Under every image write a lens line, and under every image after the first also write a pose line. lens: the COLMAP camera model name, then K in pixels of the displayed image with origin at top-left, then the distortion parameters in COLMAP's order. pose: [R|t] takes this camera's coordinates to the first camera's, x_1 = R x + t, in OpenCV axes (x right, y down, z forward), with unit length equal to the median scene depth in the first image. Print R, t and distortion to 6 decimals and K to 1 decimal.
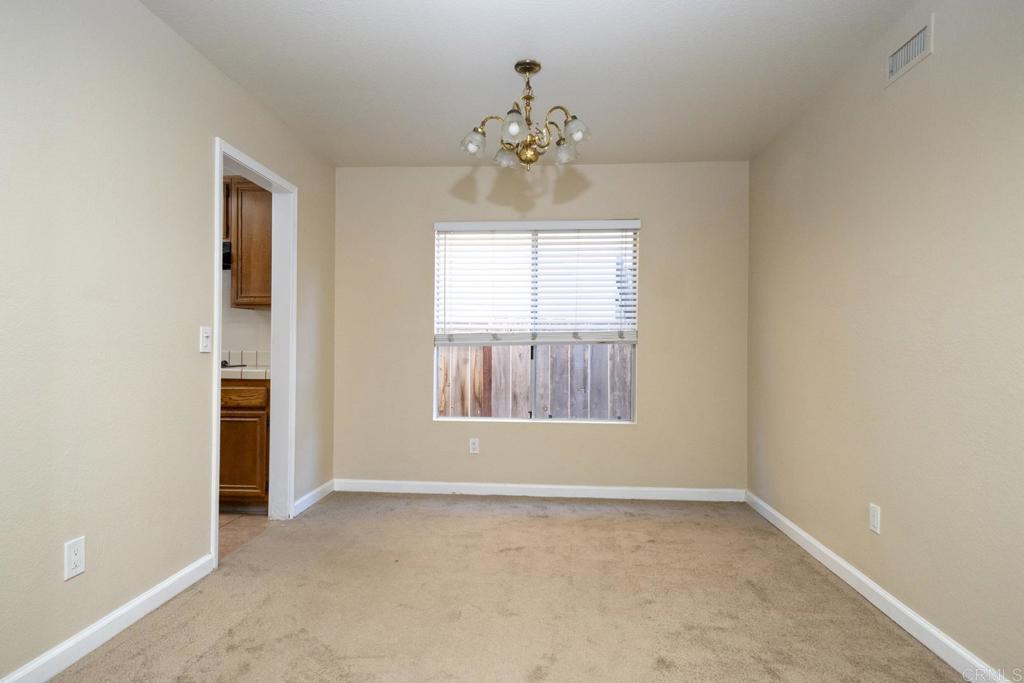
lens RADIAL K [[582.1, 0, 517.4], [0, 582.1, 348.3], [0, 0, 1]] dist [0.006030, 0.000654]
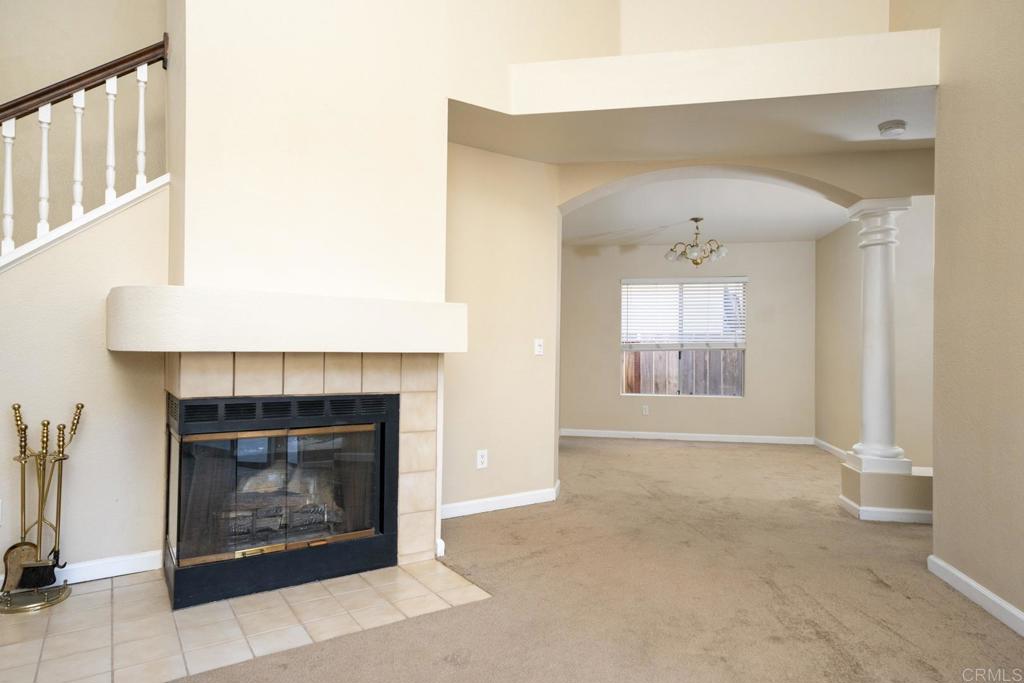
lens RADIAL K [[627.7, 0, 512.3], [0, 627.7, 340.0], [0, 0, 1]] dist [0.034641, 0.001559]
pose [[0.993536, 0.000595, -0.113515, -0.246758], [-0.003073, 0.999761, -0.021662, 0.004329], [0.113475, 0.021871, 0.993300, -0.849768]]
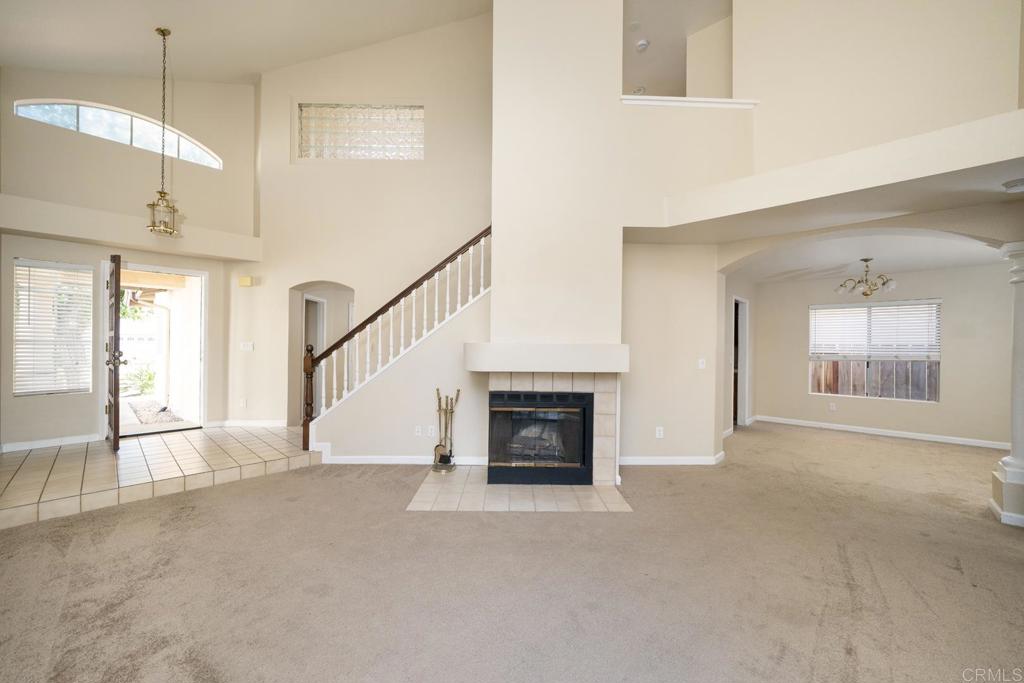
lens RADIAL K [[402.8, 0, 505.6], [0, 402.8, 342.0], [0, 0, 1]] dist [-0.004057, 0.000839]
pose [[0.765855, -0.004247, -0.643000, -0.042411], [-0.005675, 0.999895, -0.013363, -0.046882], [0.642989, 0.013884, 0.765750, -0.924411]]
